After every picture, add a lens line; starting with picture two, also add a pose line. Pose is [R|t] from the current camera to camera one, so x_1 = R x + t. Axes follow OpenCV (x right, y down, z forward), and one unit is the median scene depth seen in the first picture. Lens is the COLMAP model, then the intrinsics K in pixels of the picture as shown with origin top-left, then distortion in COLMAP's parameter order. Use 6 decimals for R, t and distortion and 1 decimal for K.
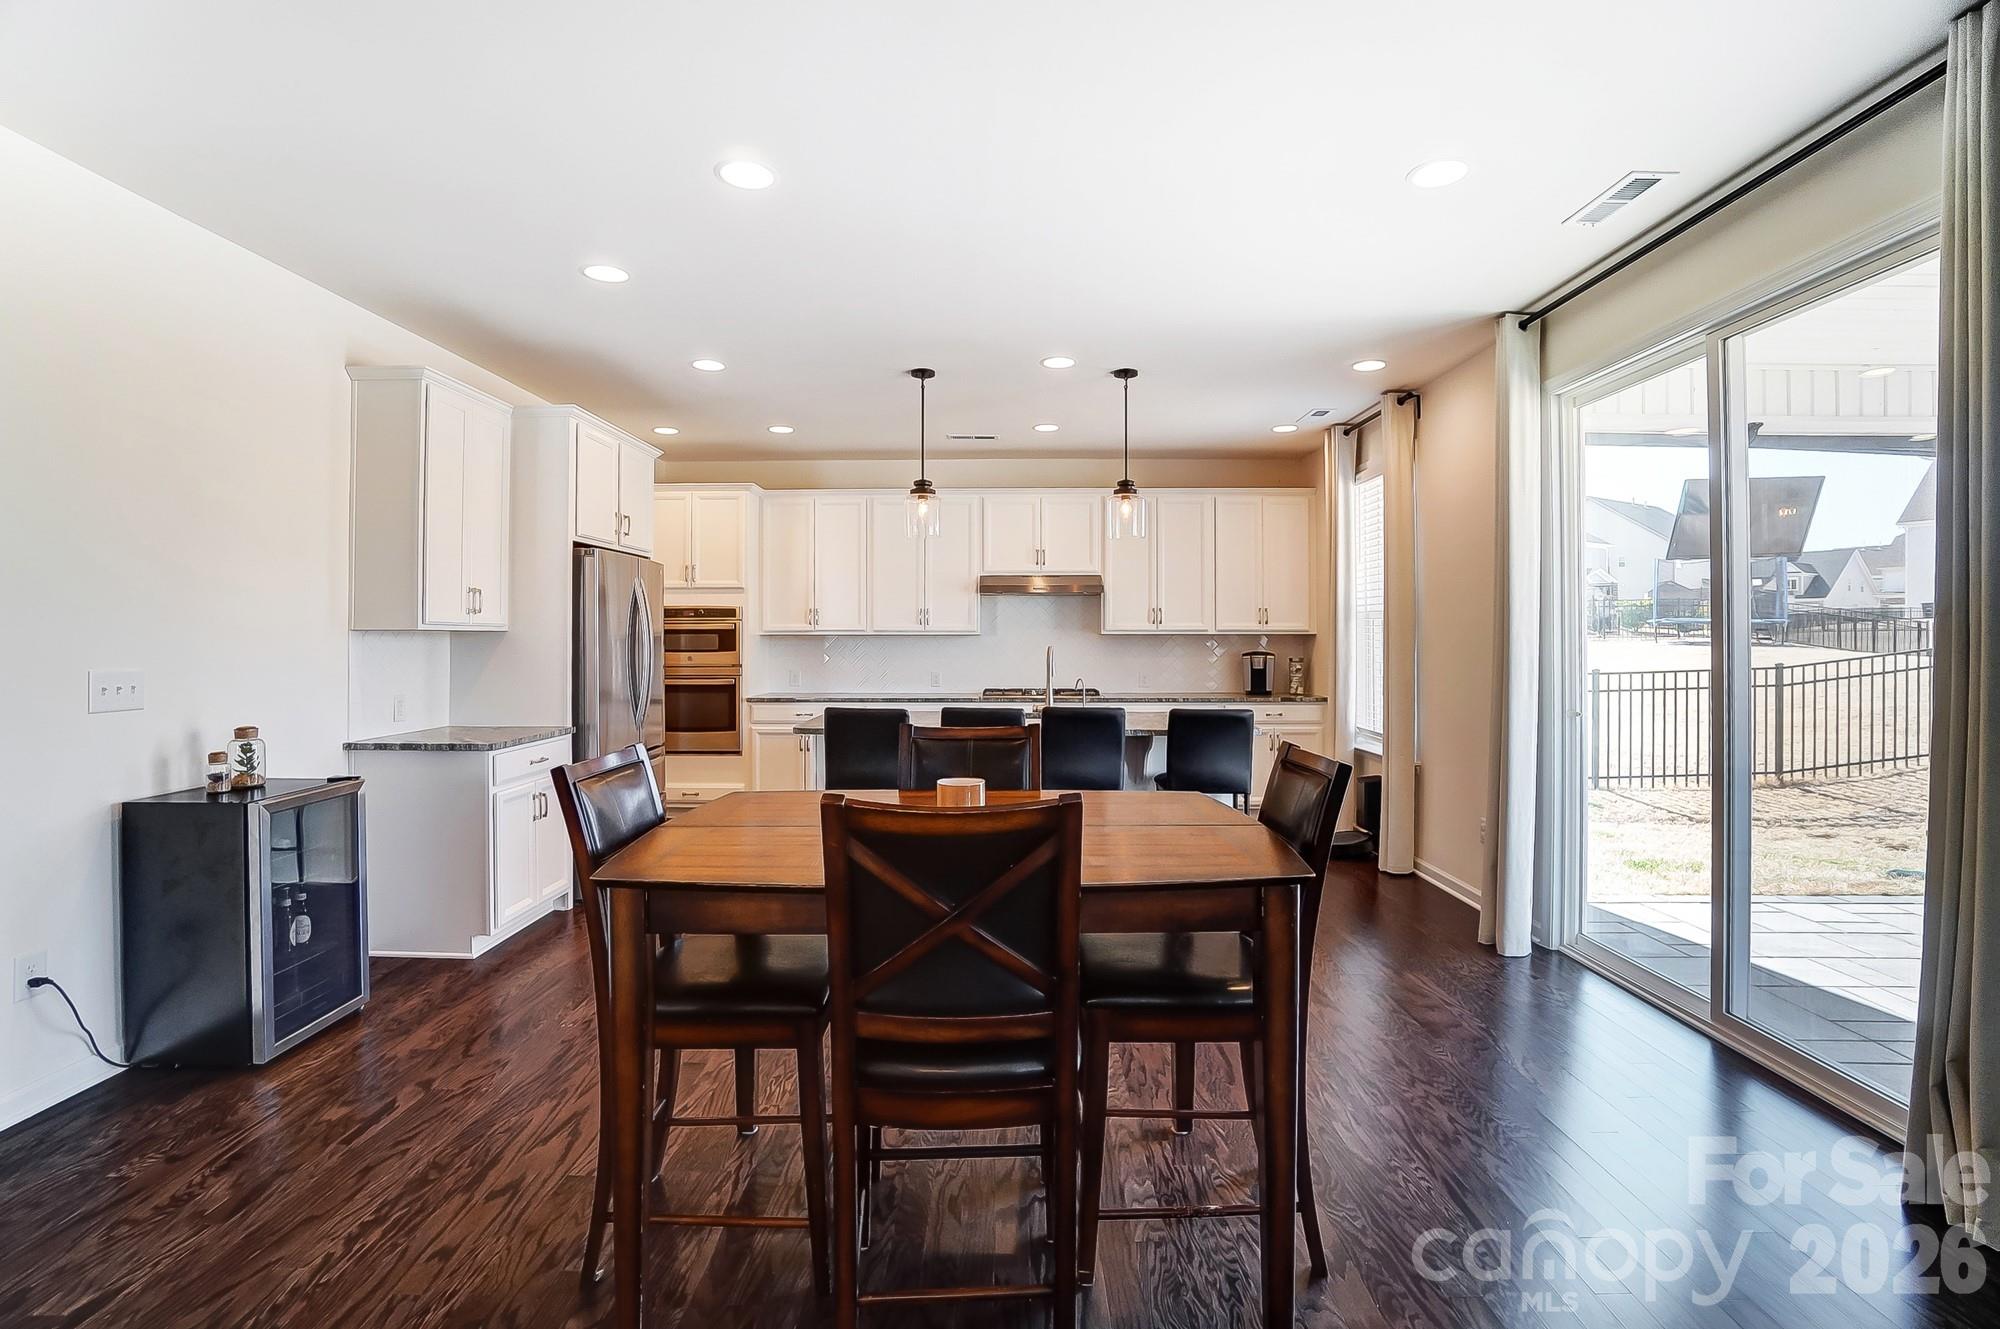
lens RADIAL K [[908.1, 0, 997.8], [0, 908.1, 617.2], [0, 0, 1]] dist [-0.060493, 0.000022]
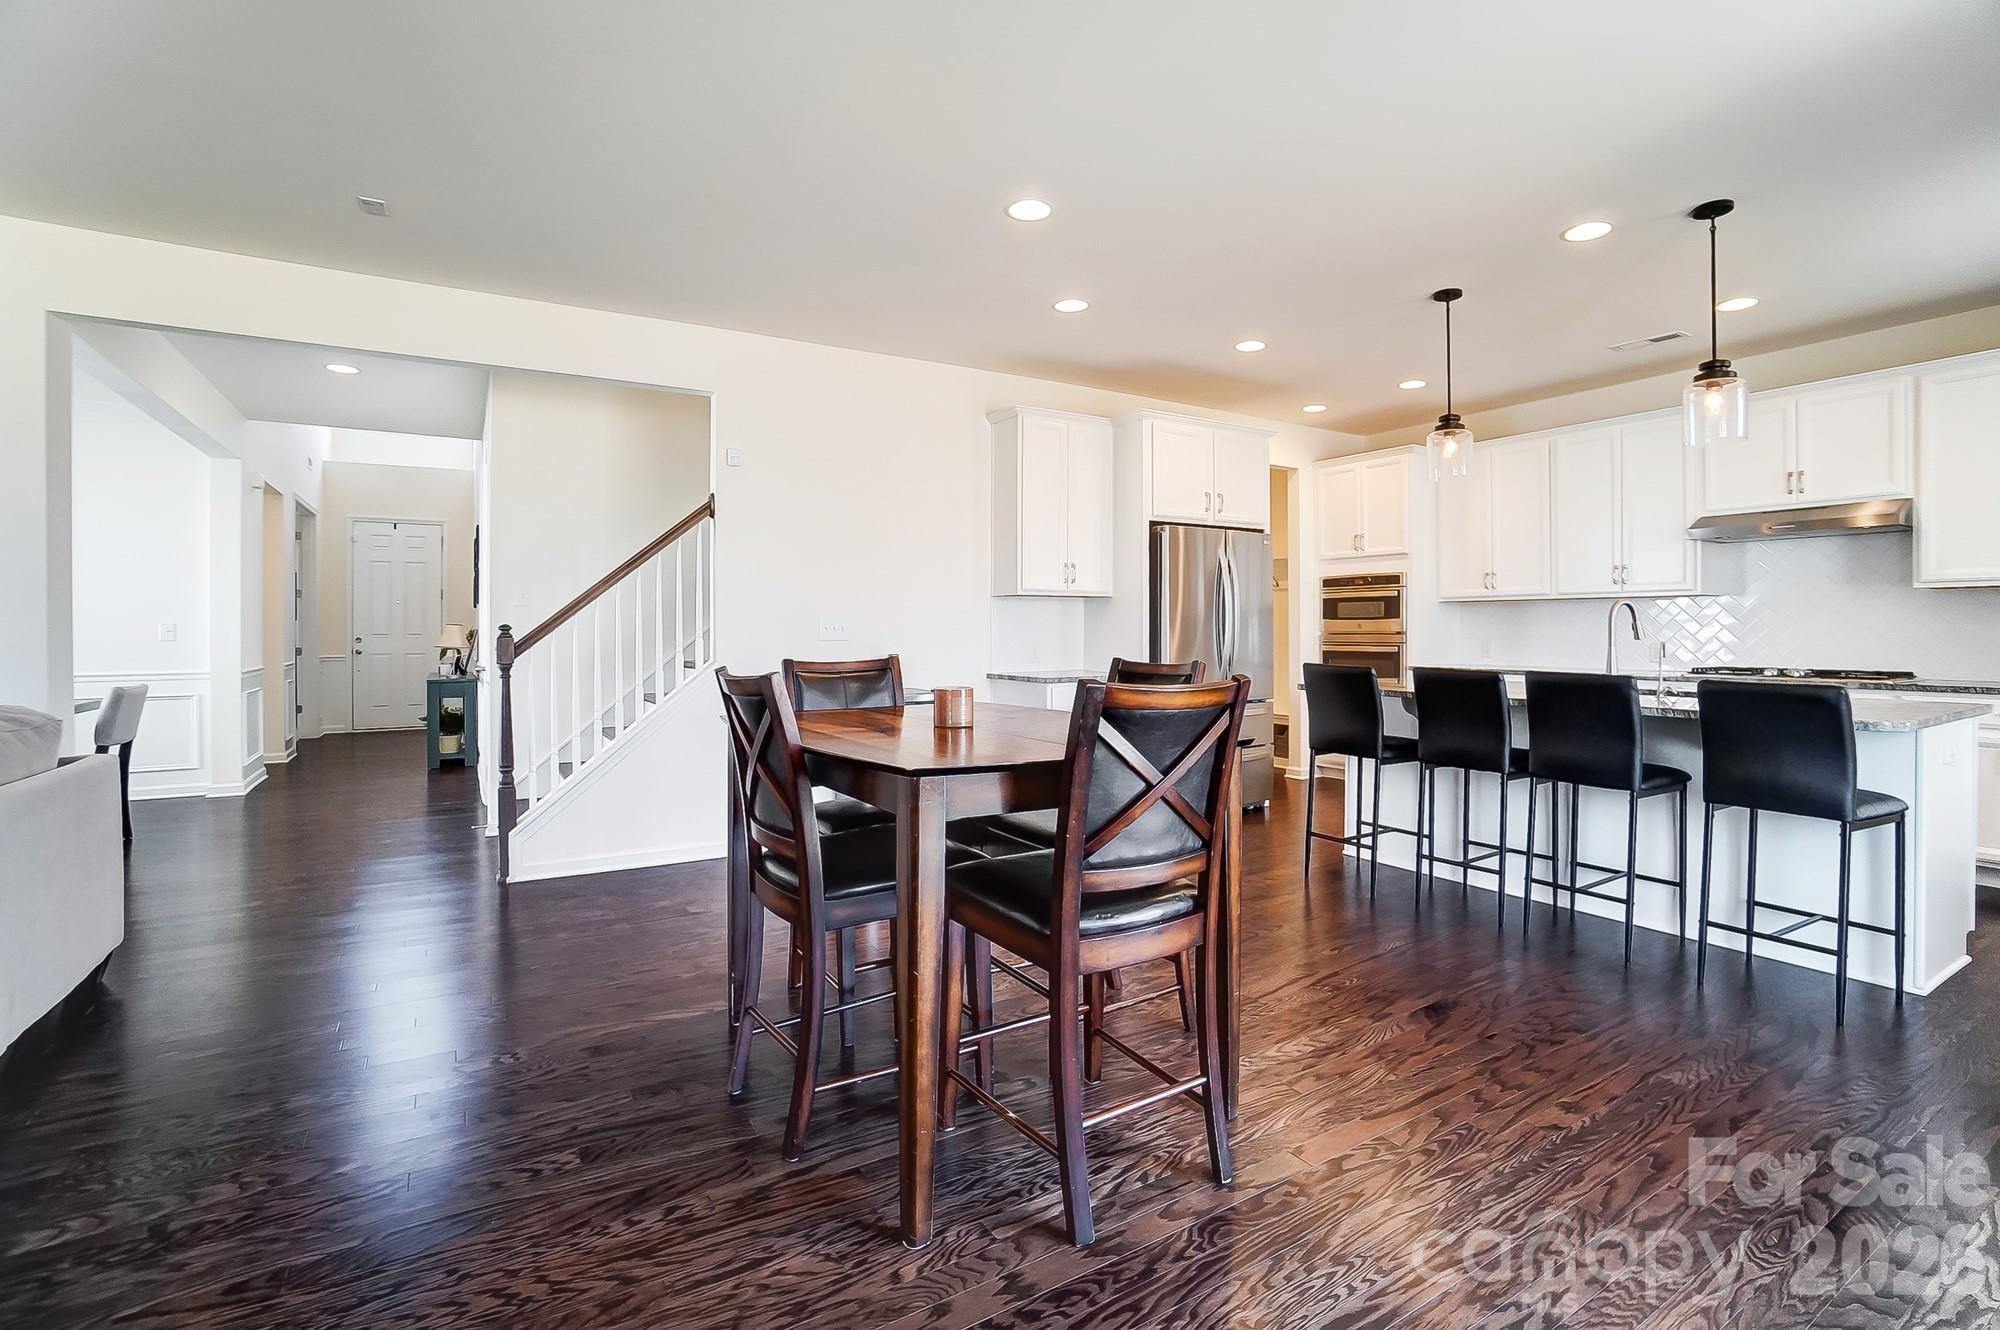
lens RADIAL K [[899.1, 0, 998.3], [0, 899.1, 625.5], [0, 0, 1]] dist [-0.028613, 0.000052]
pose [[0.552958, -0.003647, -0.833201, 0.302853], [0.022331, 0.999696, 0.010445, 0.027910], [0.832910, -0.024381, 0.552872, 0.106840]]
